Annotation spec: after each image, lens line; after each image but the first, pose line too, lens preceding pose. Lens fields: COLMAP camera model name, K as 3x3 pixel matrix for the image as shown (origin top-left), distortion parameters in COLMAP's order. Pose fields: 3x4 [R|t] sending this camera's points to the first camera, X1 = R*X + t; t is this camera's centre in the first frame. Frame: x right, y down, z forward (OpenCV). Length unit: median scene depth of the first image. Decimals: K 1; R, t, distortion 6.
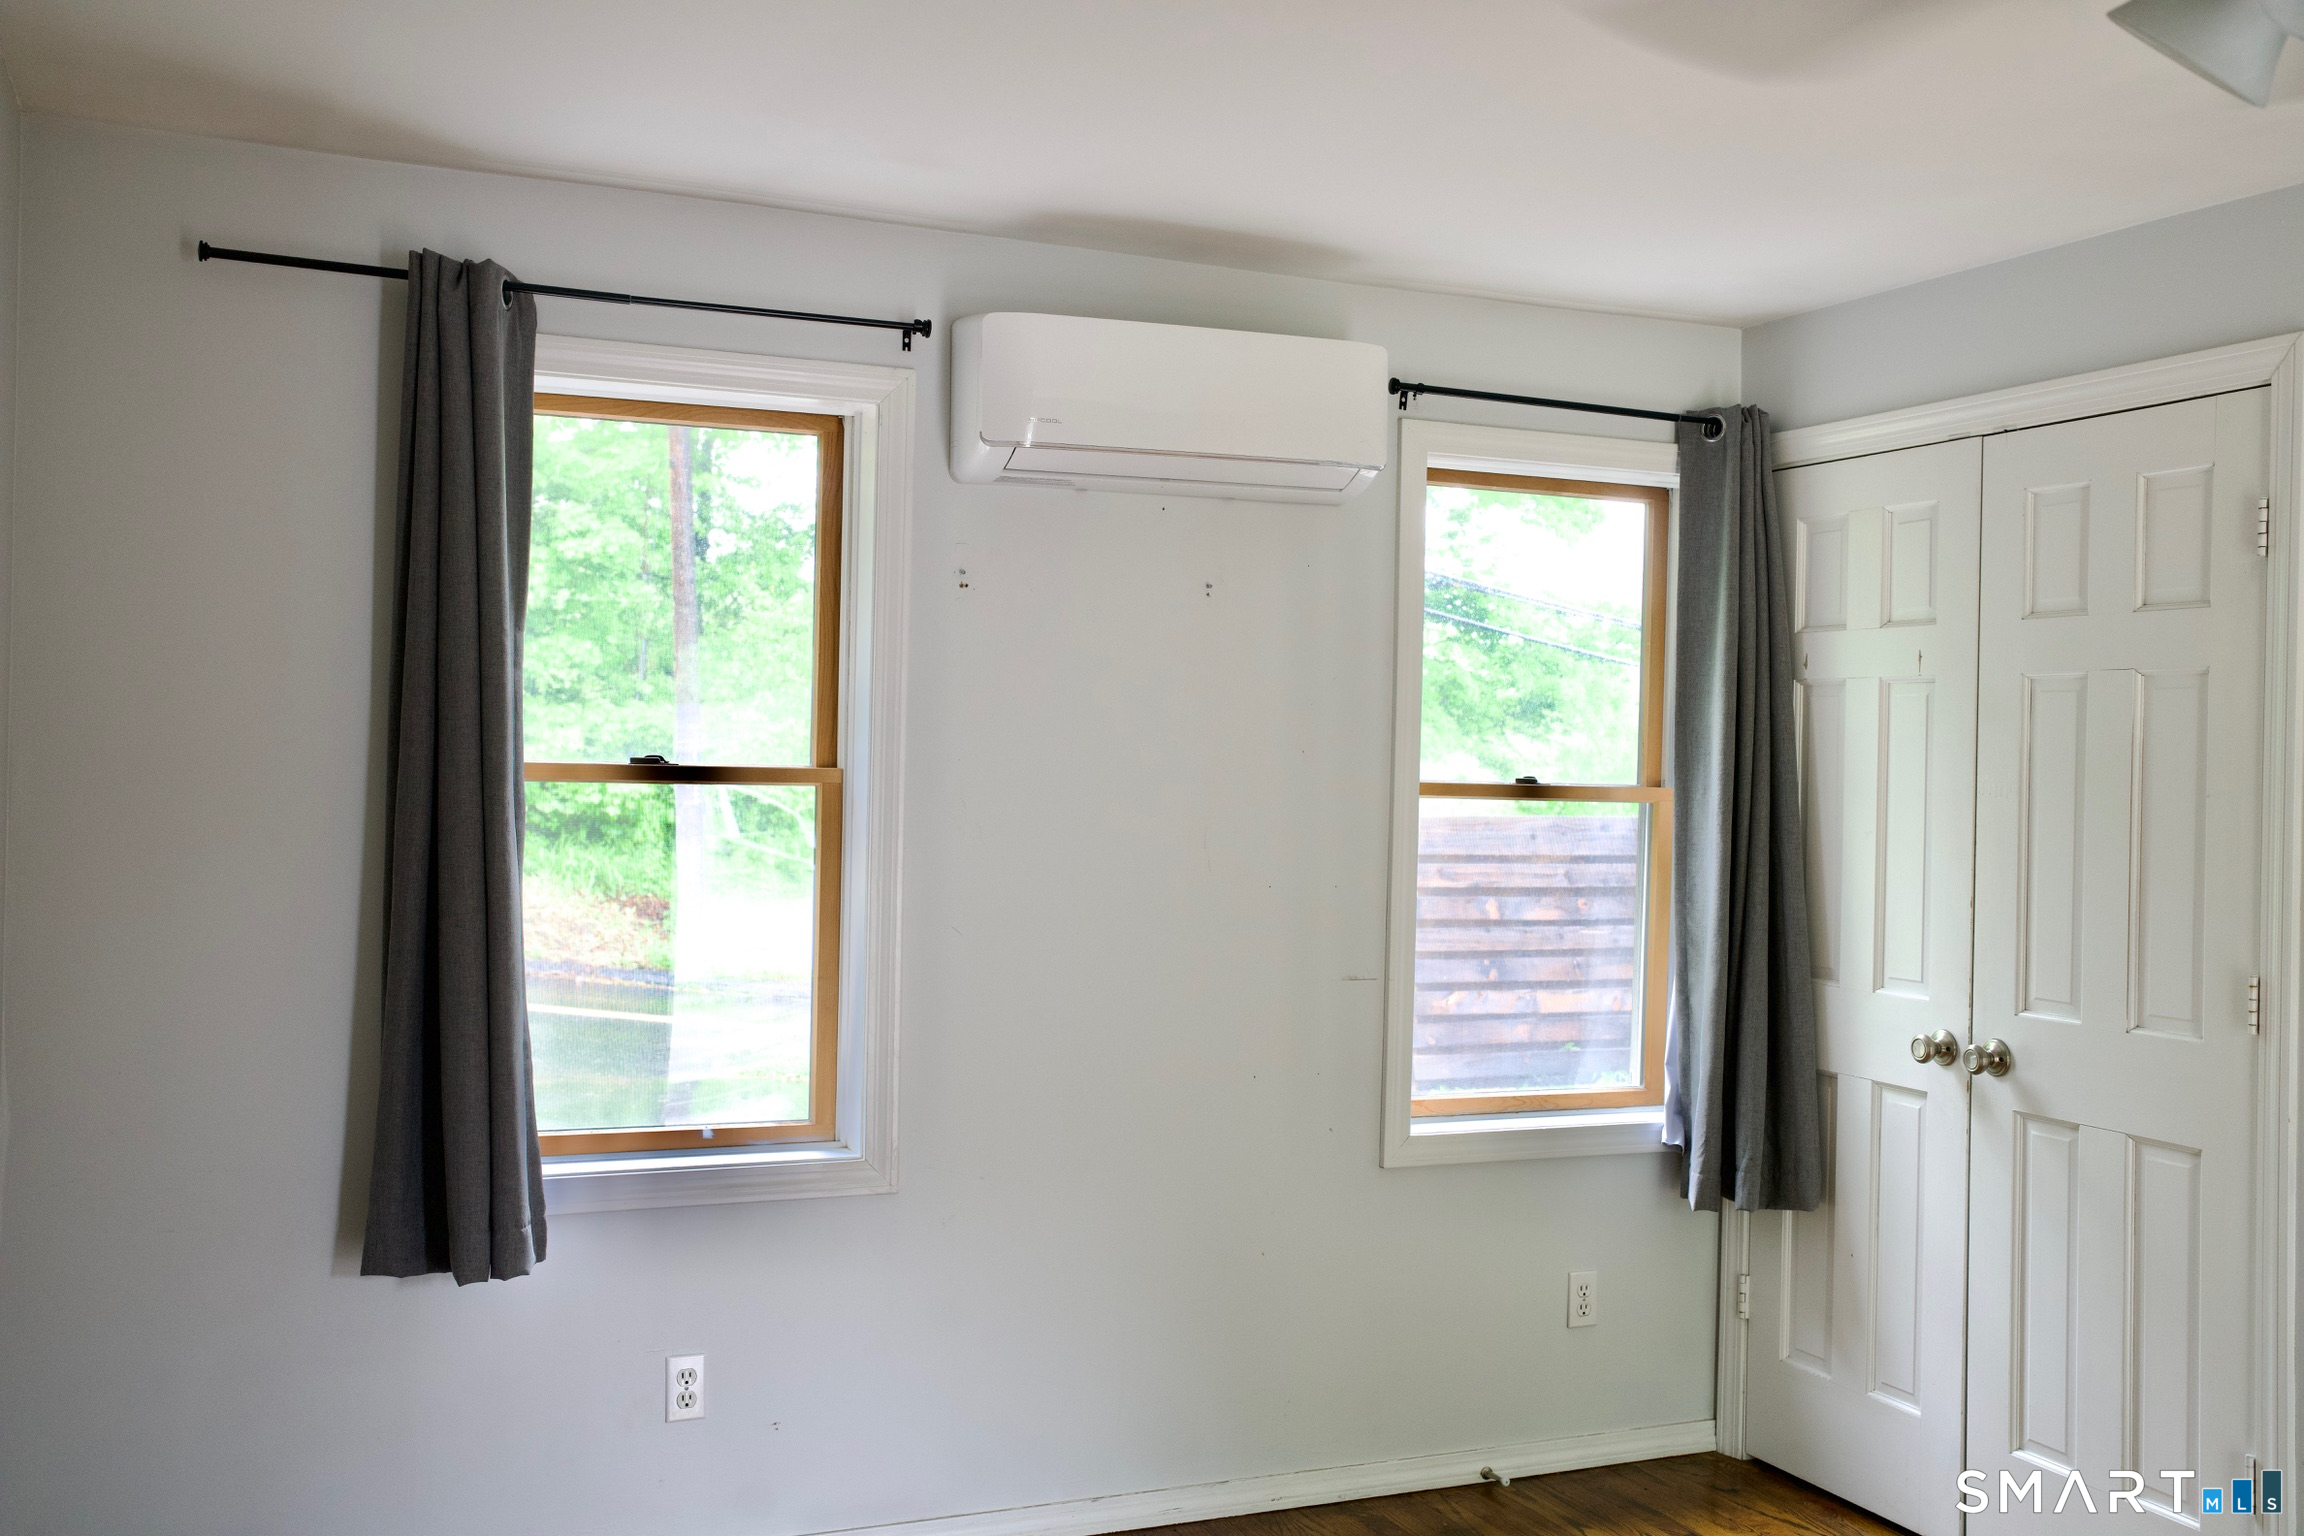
lens RADIAL K [[2173.6, 0, 1145.6], [0, 2173.6, 759.6], [0, 0, 1]] dist [-0.012744, 0.000000]
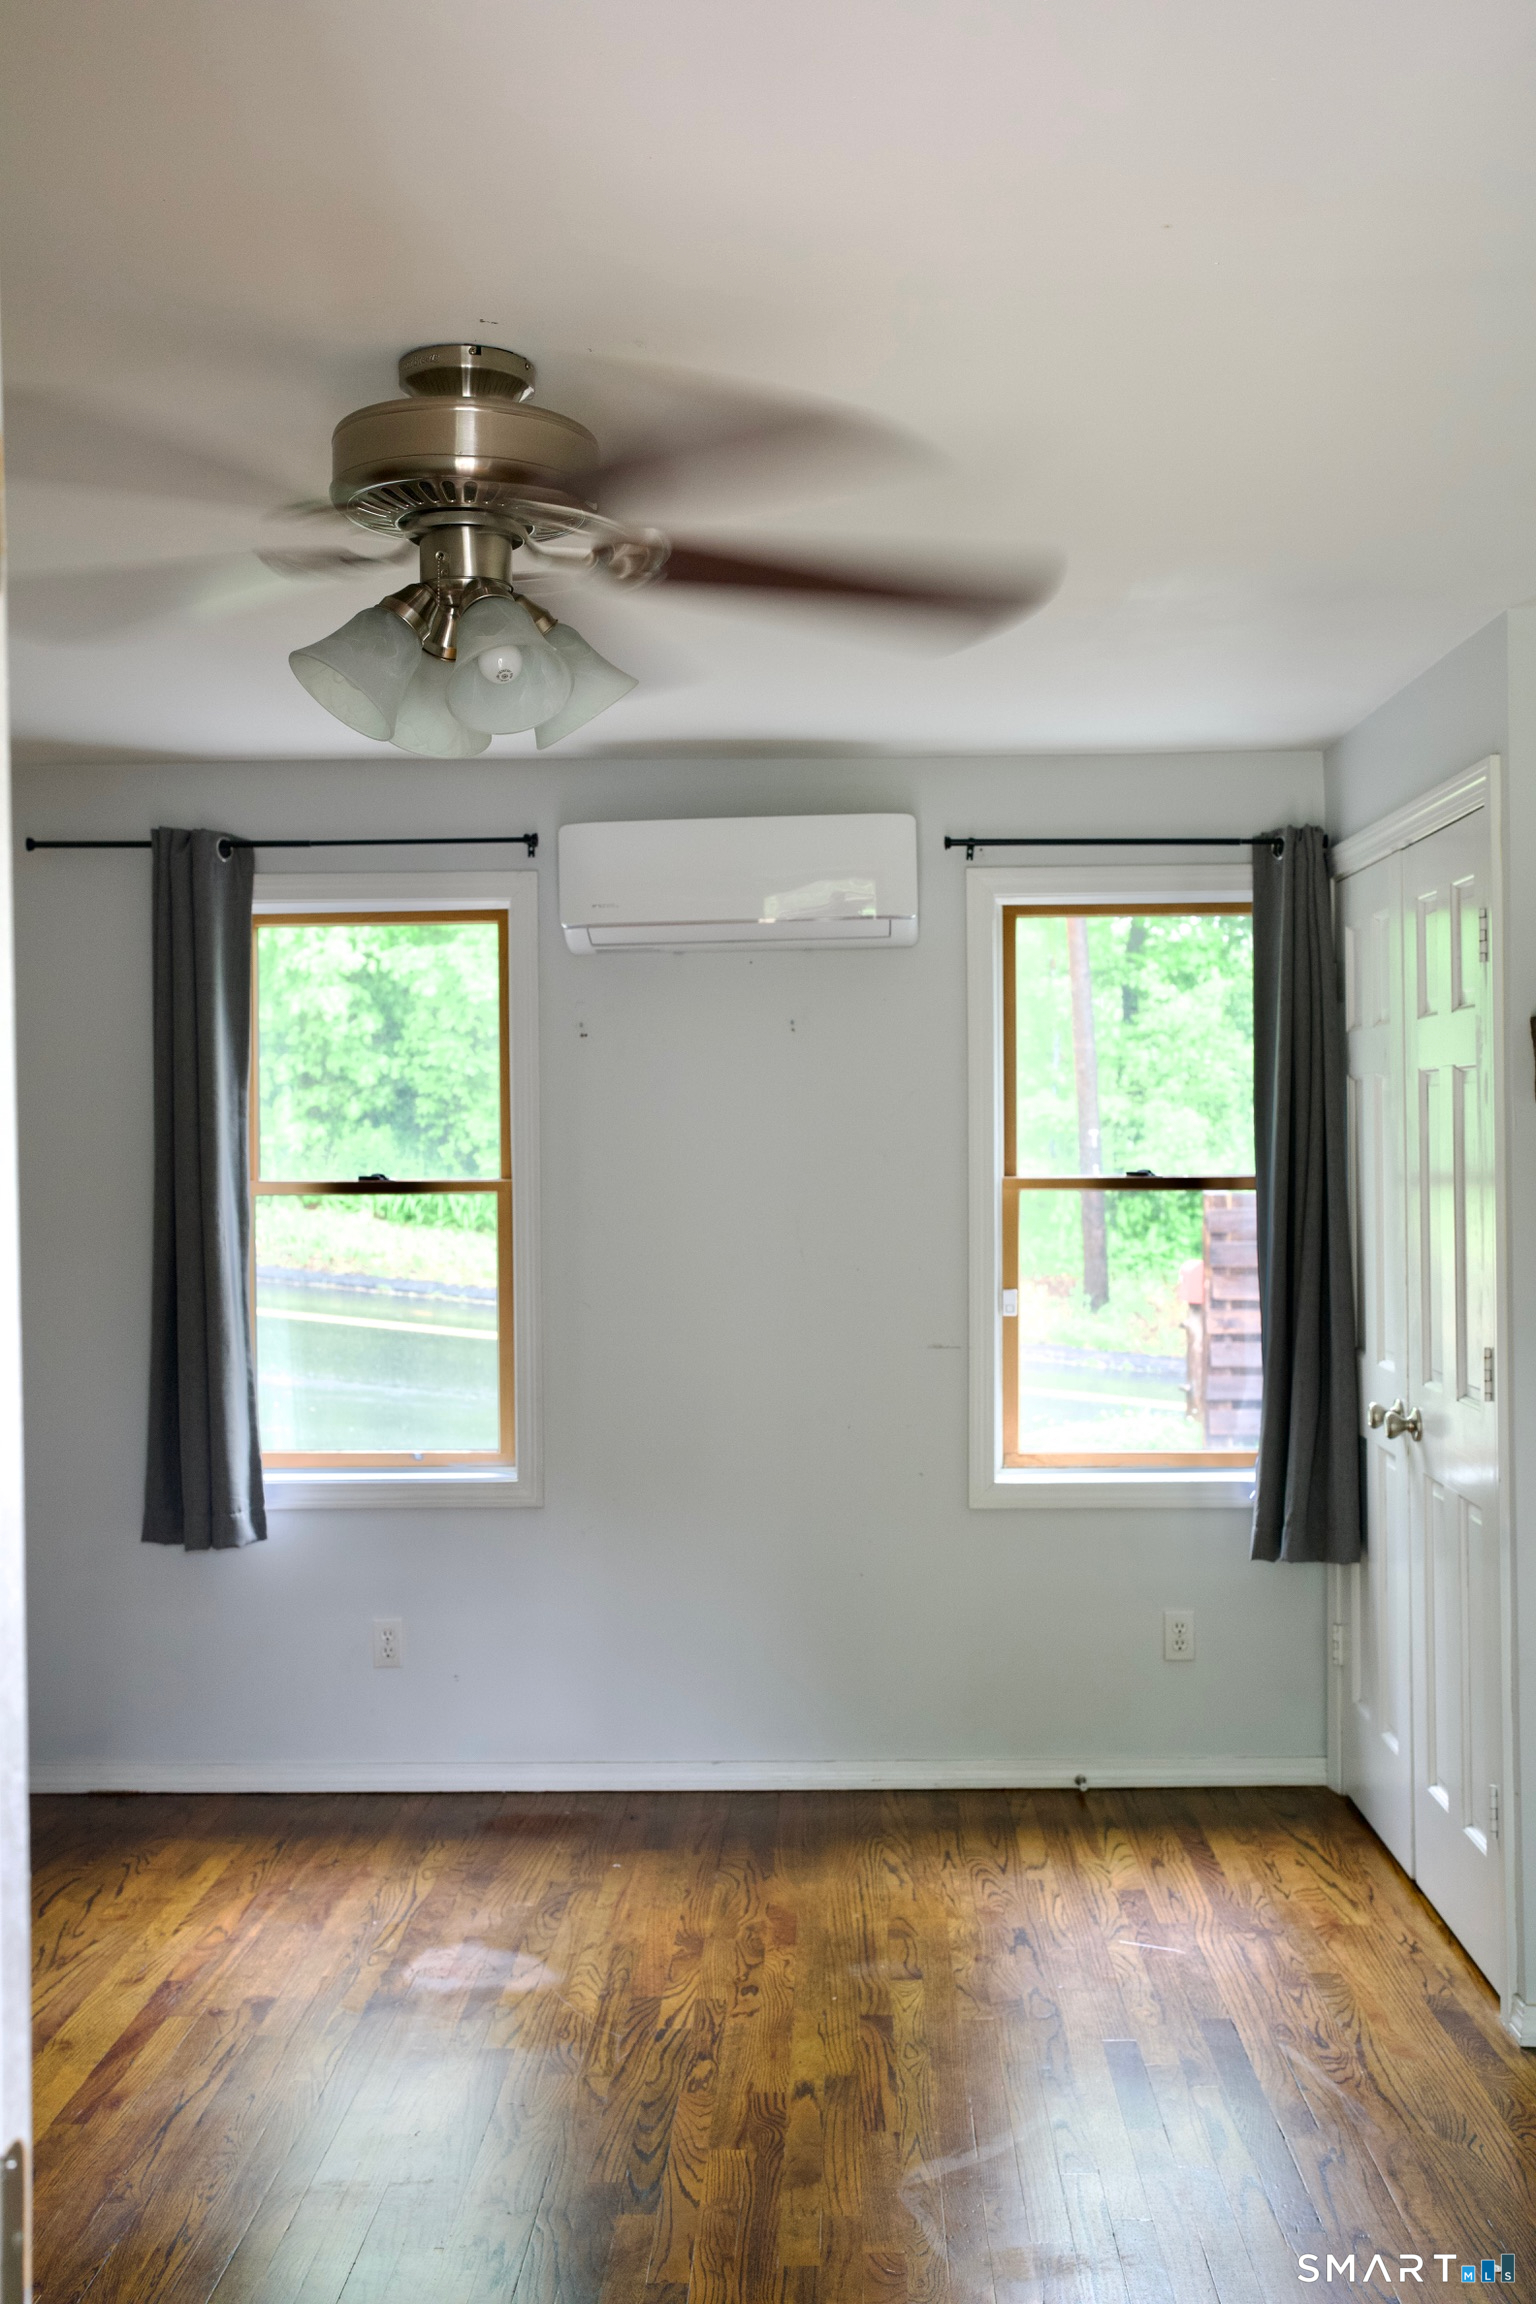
lens RADIAL K [[2173.6, 0, 783.6], [0, 2173.6, 1158.6], [0, 0, 1]] dist [-0.012744, 0.000000]
pose [[0.909345, -0.026284, -0.415211, 0.516313], [0.030244, 0.999538, 0.002963, -0.007529], [0.414942, -0.015252, 0.909720, -0.106699]]
